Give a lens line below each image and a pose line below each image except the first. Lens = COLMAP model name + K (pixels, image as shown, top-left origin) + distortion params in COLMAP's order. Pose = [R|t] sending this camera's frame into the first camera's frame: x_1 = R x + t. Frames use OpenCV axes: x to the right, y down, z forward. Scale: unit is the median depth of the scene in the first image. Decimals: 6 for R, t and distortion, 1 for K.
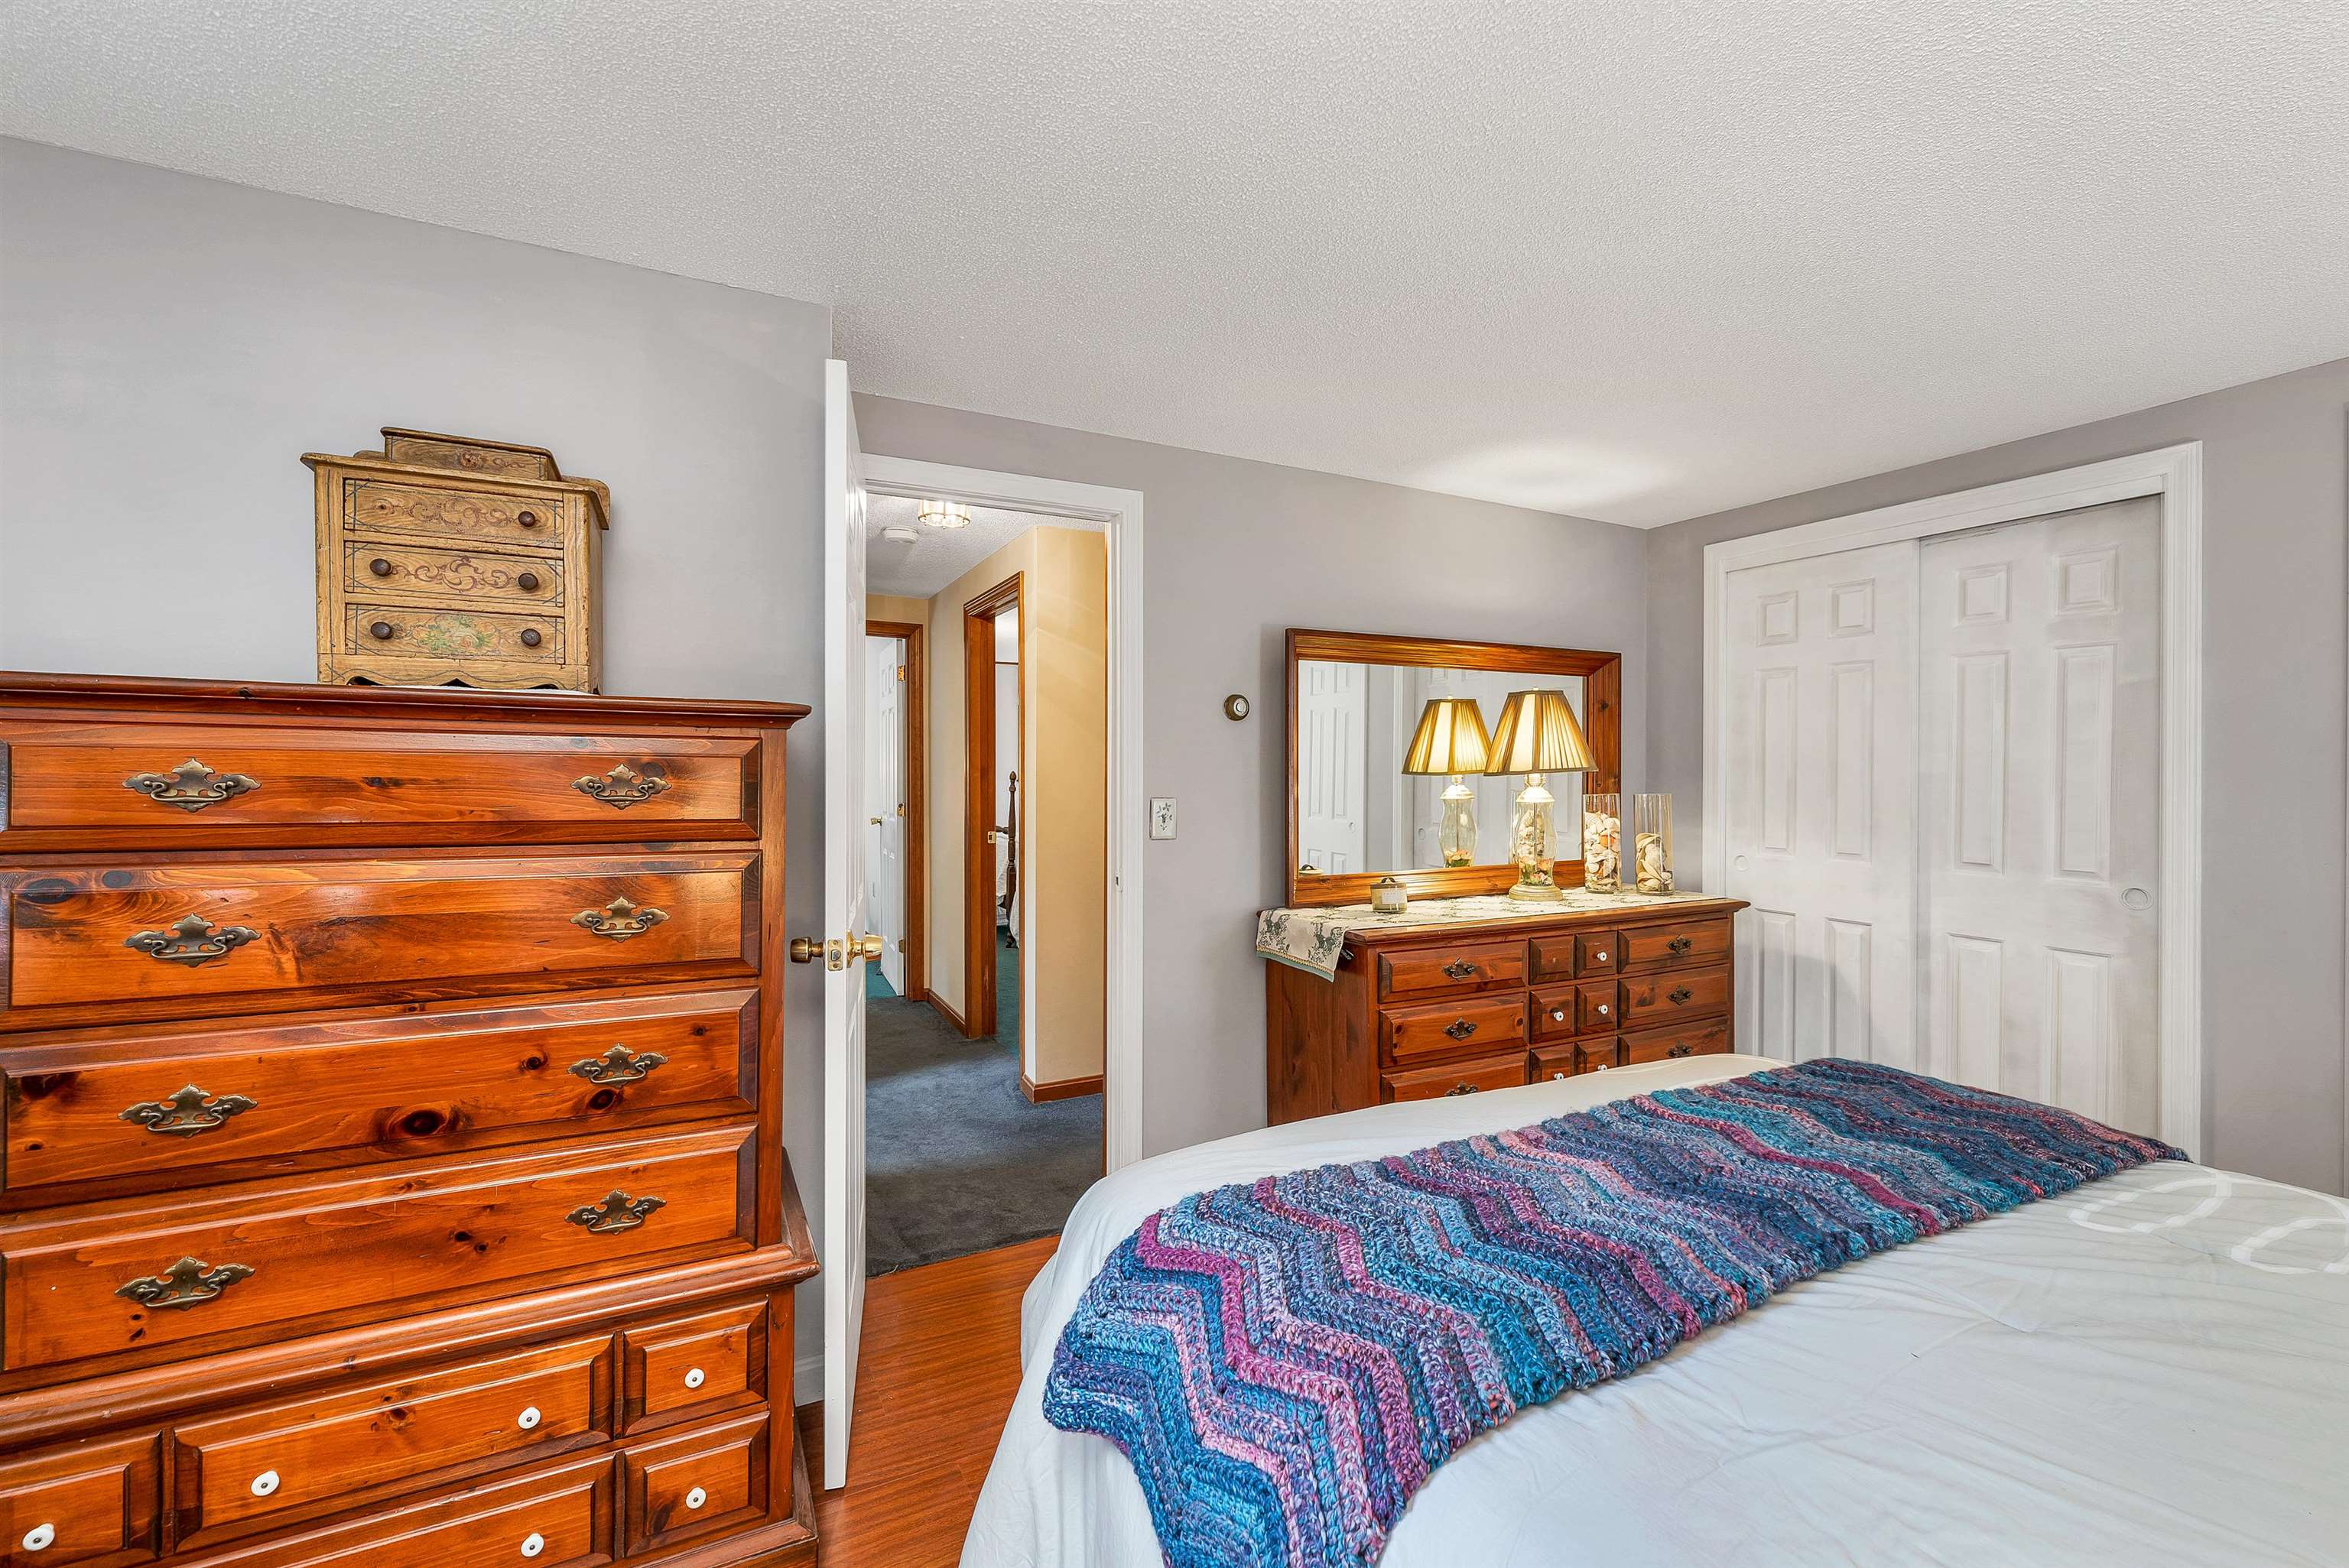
lens RADIAL K [[970.7, 0, 1186.5], [0, 970.7, 778.0], [0, 0, 1]] dist [0.002279, 0.000113]
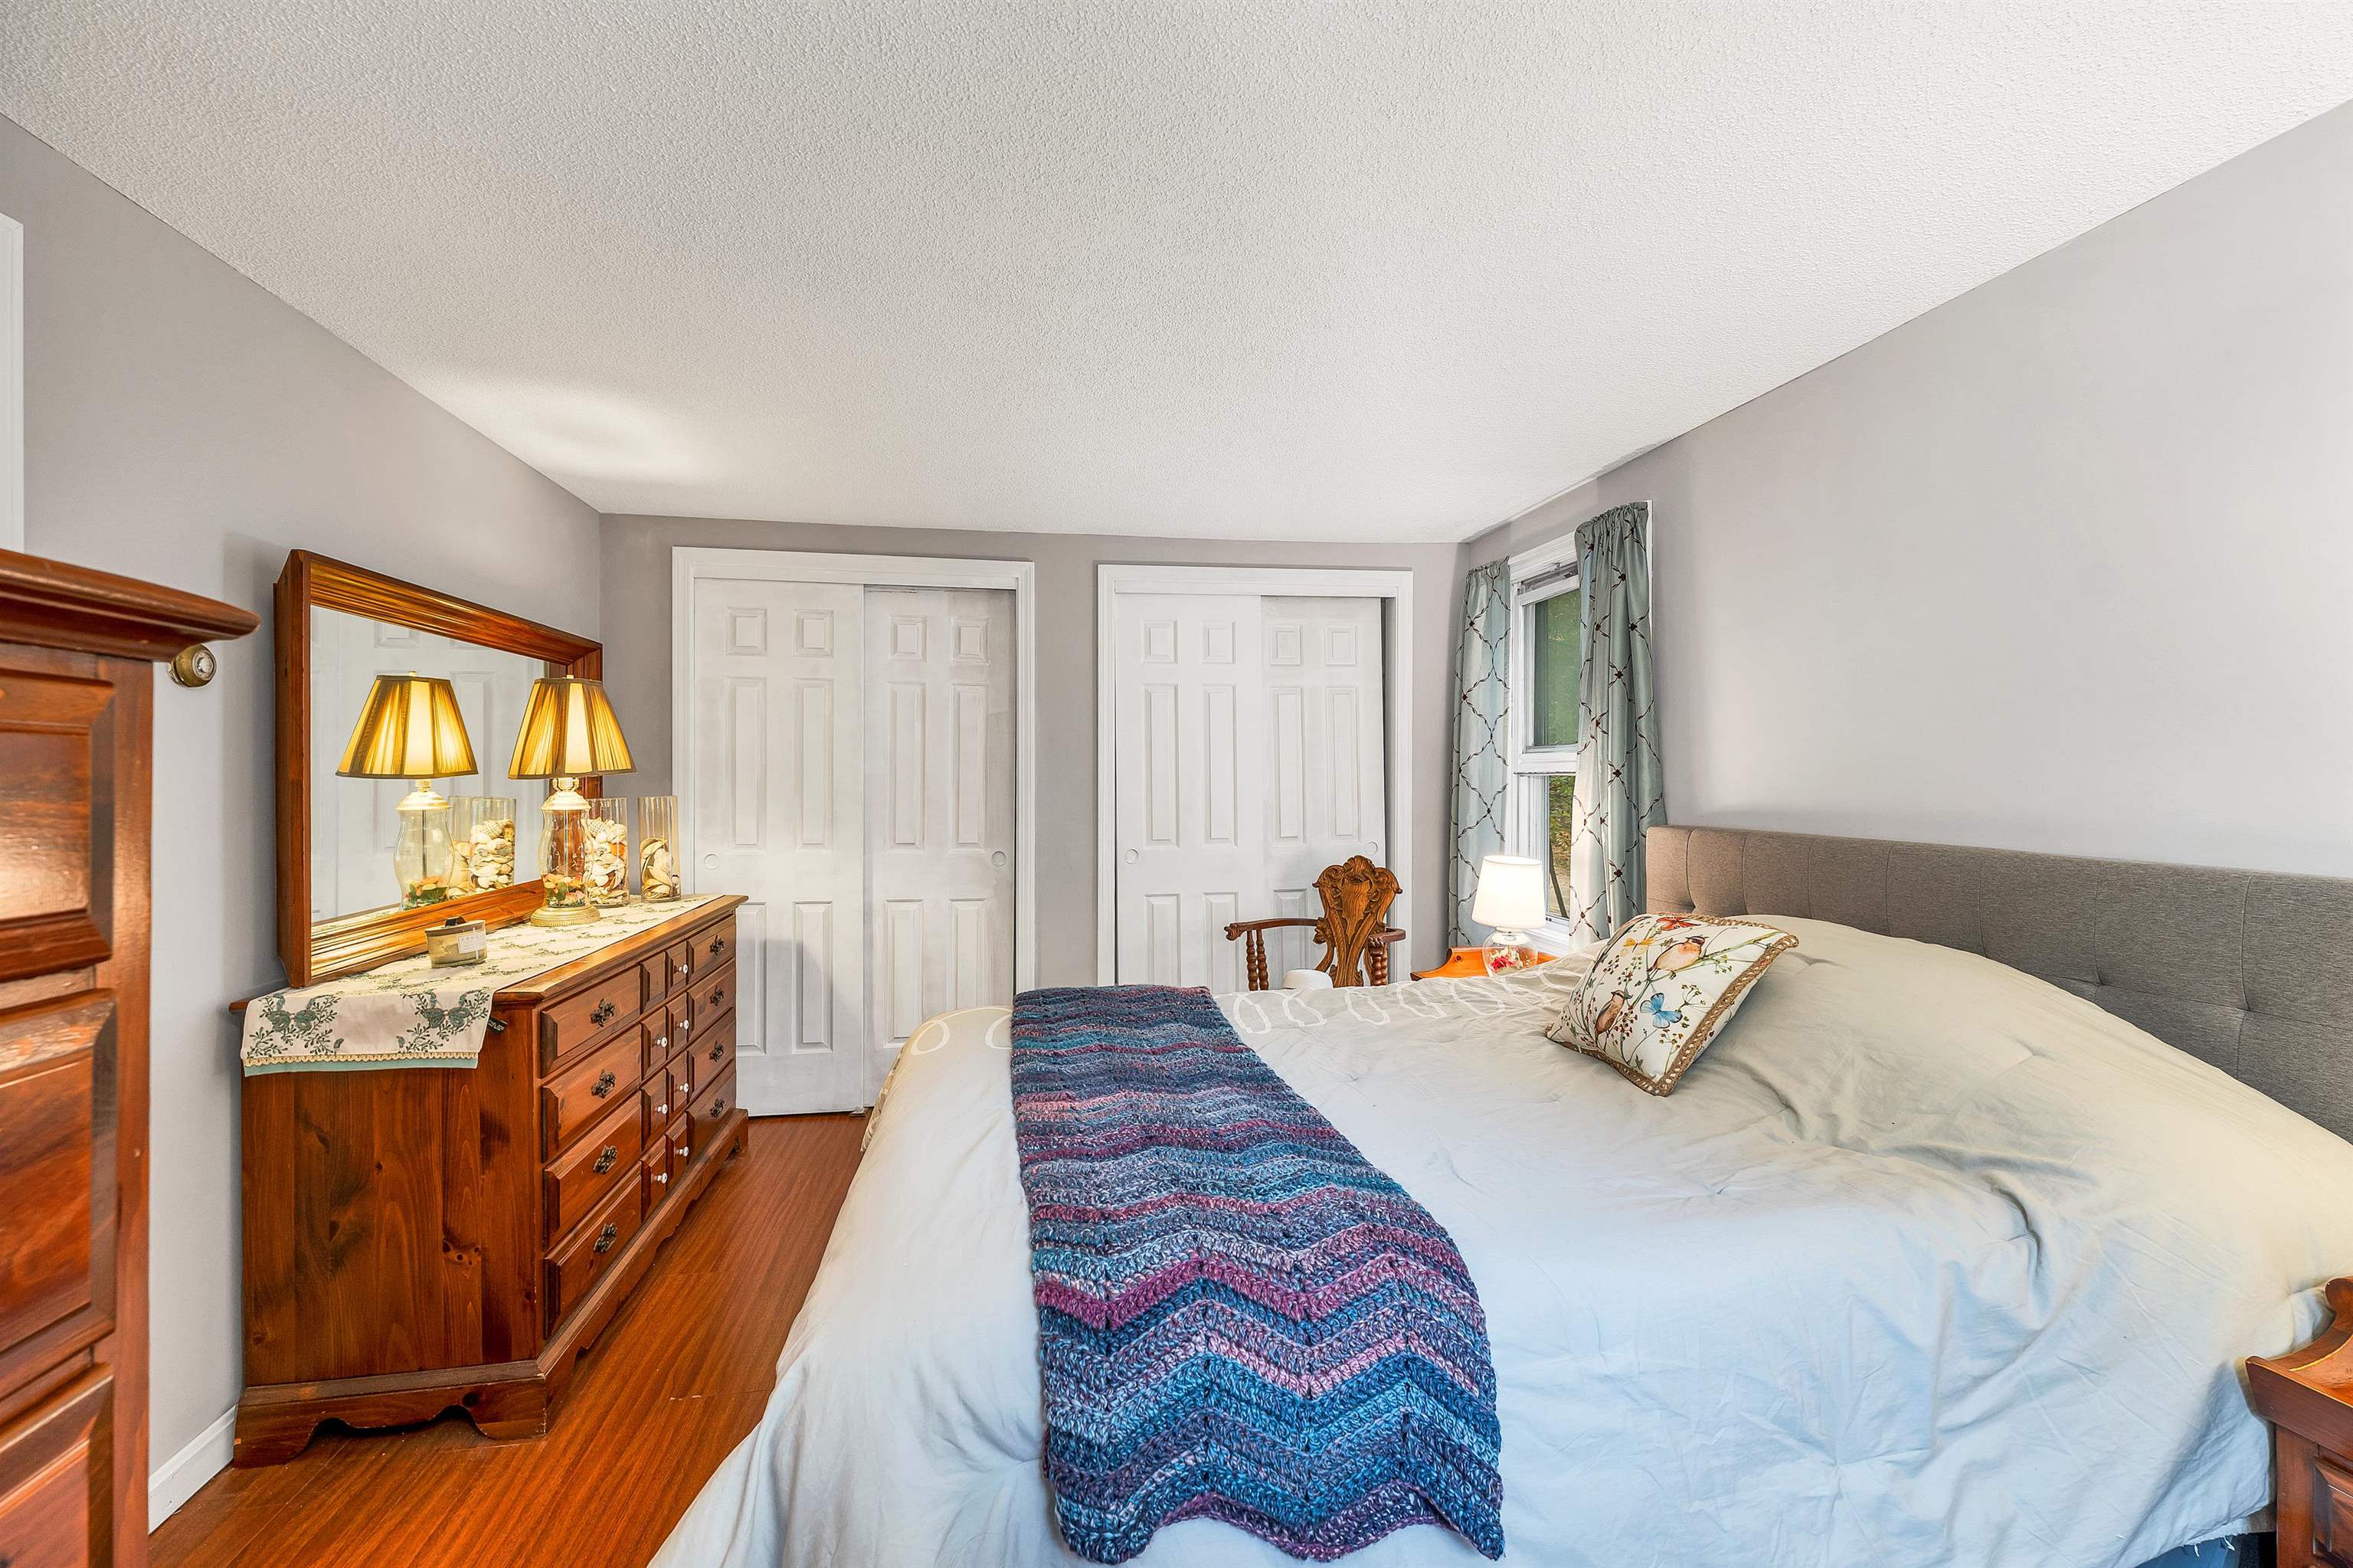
lens RADIAL K [[972.5, 0, 1183.3], [0, 972.5, 779.0], [0, 0, 1]] dist [0.002279, 0.000113]
pose [[0.309531, -0.005991, 0.950870, -0.304257], [0.008120, 0.999960, 0.003657, -0.000428], [-0.950855, 0.006589, 0.309568, 0.234134]]
